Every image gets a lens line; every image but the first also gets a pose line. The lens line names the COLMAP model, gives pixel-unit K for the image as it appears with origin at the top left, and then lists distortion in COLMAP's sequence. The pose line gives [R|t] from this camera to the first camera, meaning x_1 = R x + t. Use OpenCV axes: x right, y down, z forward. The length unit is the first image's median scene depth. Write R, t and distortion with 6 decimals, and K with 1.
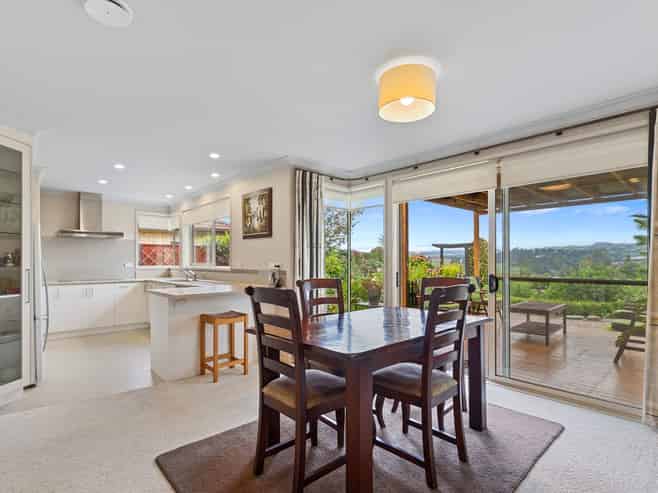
lens RADIAL K [[342.1, 0, 330.0], [0, 342.1, 259.5], [0, 0, 1]] dist [0.001293, 0.000270]
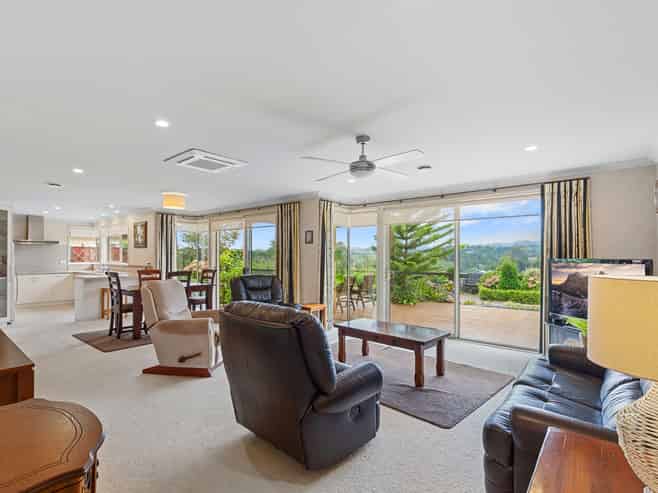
lens RADIAL K [[336.2, 0, 328.2], [0, 336.2, 254.3], [0, 0, 1]] dist [-0.001097, -0.000491]
pose [[0.990699, 0.004849, 0.135983, 0.423061], [-0.005042, 0.999987, 0.001075, -0.028749], [-0.135976, -0.001751, 0.990711, -0.714834]]
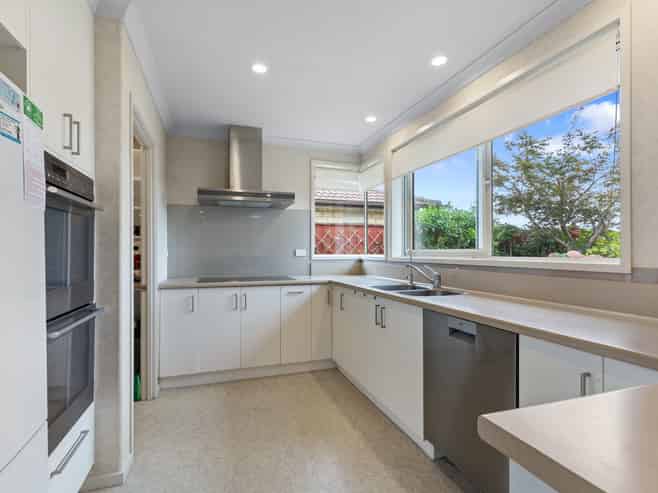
lens RADIAL K [[336.2, 0, 328.2], [0, 336.2, 254.3], [0, 0, 1]] dist [-0.001097, -0.000491]
pose [[0.912756, 0.007909, -0.408428, -0.357012], [-0.002704, 0.999908, 0.013319, 0.012557], [0.408496, -0.011052, 0.912693, 0.565819]]
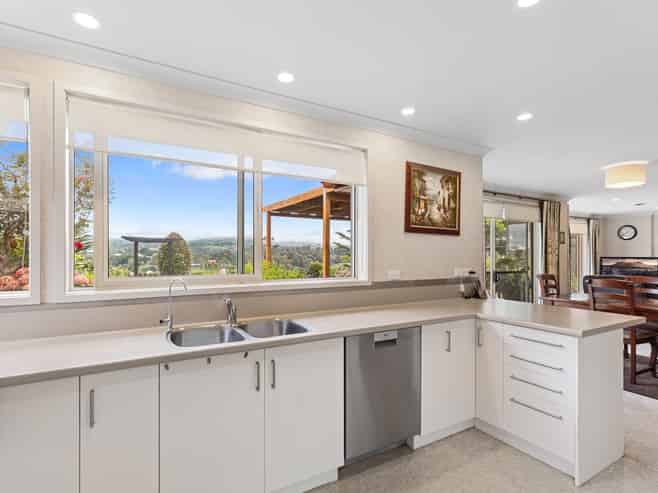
lens RADIAL K [[336.2, 0, 328.2], [0, 336.2, 254.3], [0, 0, 1]] dist [-0.001097, -0.000491]
pose [[0.217695, 0.013893, 0.975918, -0.745183], [-0.002545, 0.999903, -0.013667, -0.008887], [-0.976013, 0.000491, 0.217710, 0.850412]]
